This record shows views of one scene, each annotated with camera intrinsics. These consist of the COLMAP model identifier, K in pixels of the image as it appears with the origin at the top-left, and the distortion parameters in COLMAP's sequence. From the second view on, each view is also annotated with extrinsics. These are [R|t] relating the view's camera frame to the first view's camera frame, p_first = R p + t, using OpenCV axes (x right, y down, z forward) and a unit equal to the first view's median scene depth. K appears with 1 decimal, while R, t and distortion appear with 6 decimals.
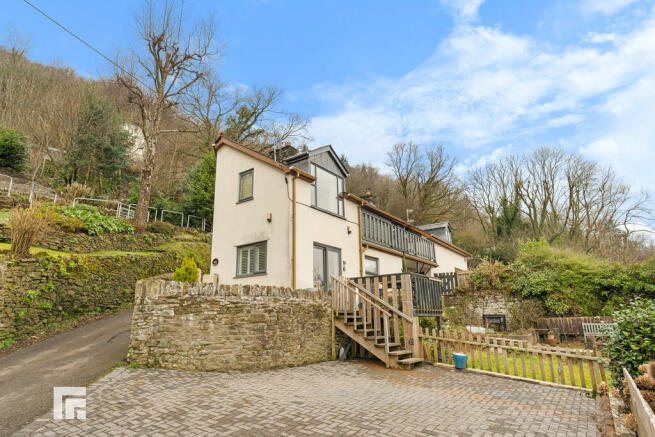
lens RADIAL K [[381.3, 0, 327.5], [0, 381.3, 218.5], [0, 0, 1]] dist [-0.000248, -0.002431]
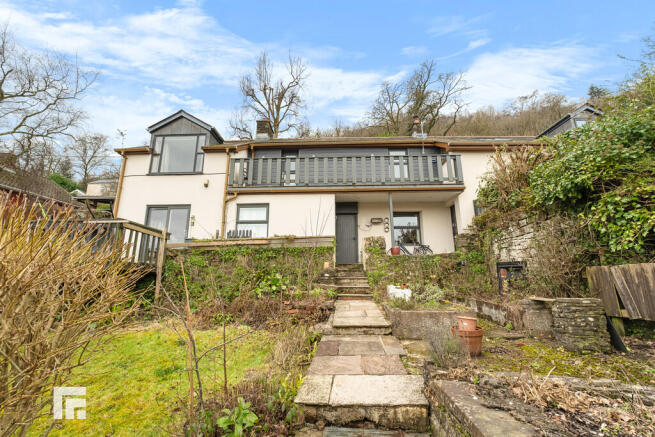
lens RADIAL K [[276.7, 0, 328.5], [0, 276.7, 217.3], [0, 0, 1]] dist [-0.001519, 0.000544]
pose [[0.554188, -0.179169, -0.812880, 0.788951], [0.214707, 0.974283, -0.068366, 0.231346], [0.804224, -0.136643, 0.578404, 0.843416]]
